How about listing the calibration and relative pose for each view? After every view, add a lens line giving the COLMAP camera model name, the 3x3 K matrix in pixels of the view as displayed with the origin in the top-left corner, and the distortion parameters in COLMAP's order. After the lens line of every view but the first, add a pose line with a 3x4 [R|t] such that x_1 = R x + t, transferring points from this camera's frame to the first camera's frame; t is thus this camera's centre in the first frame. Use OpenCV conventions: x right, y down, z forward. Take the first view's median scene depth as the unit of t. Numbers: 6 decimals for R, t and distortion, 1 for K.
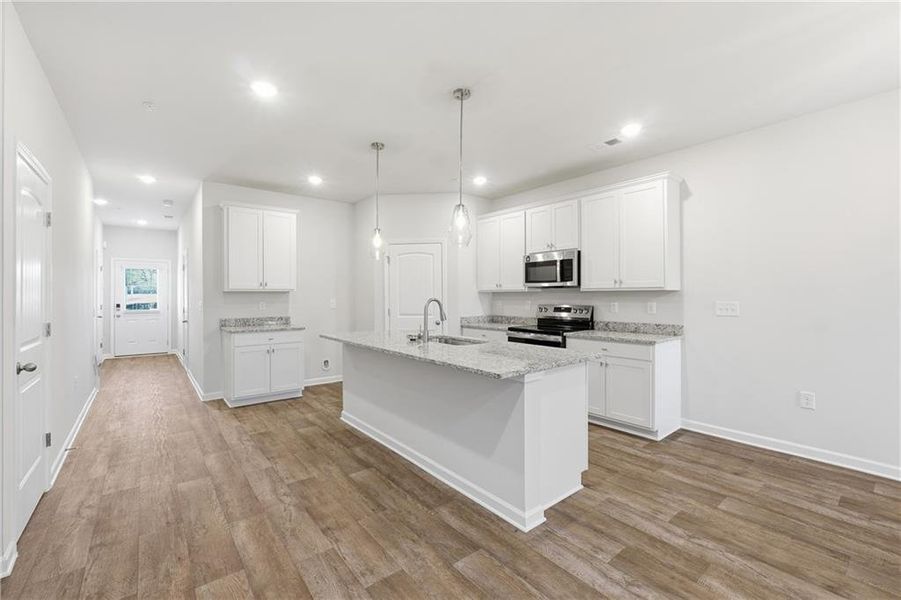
lens RADIAL K [[381.4, 0, 443.5], [0, 381.4, 296.8], [0, 0, 1]] dist [-0.009816, 0.001654]
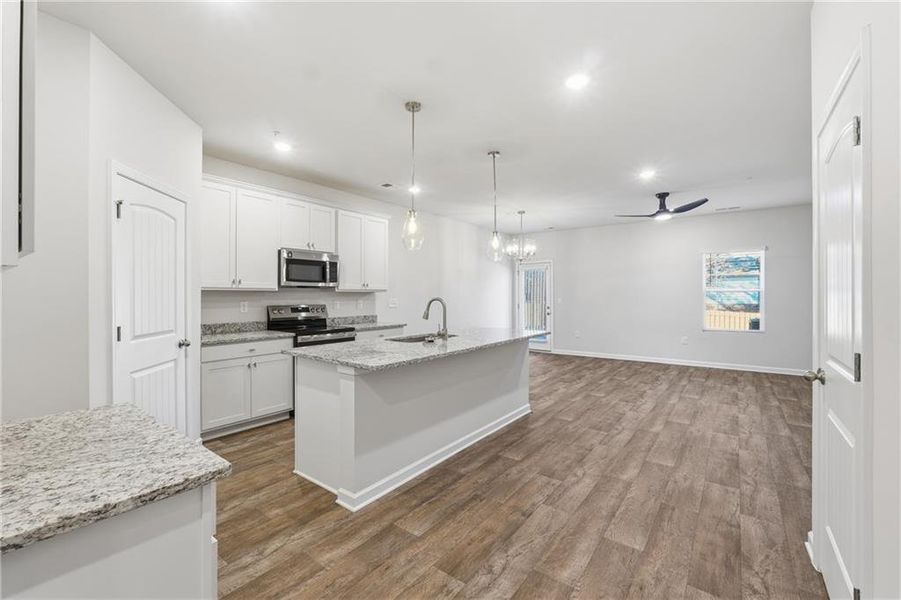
lens RADIAL K [[381.4, 0, 450.3], [0, 381.4, 298.2], [0, 0, 1]] dist [-0.009816, 0.001654]
pose [[-0.259550, -0.003335, 0.965724, -1.176460], [0.001179, 0.999992, 0.003770, 0.000725], [-0.965729, 0.002117, -0.259544, 1.388800]]
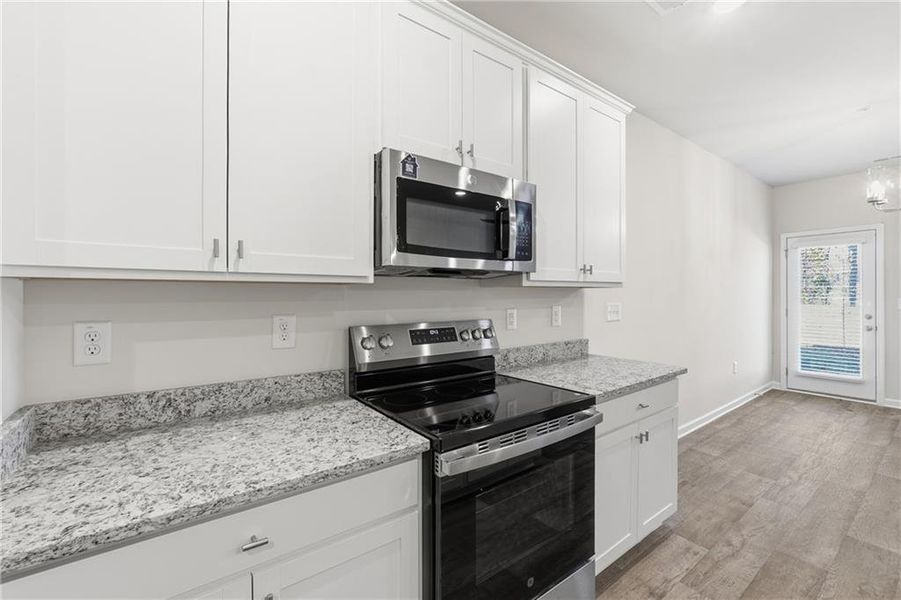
lens RADIAL K [[381.4, 0, 451.3], [0, 381.4, 295.8], [0, 0, 1]] dist [-0.009816, 0.001654]
pose [[0.019295, -0.005365, 0.999799, -0.089272], [-0.000323, 0.999986, 0.005372, -0.009919], [-0.999814, -0.000427, 0.019293, 1.540533]]
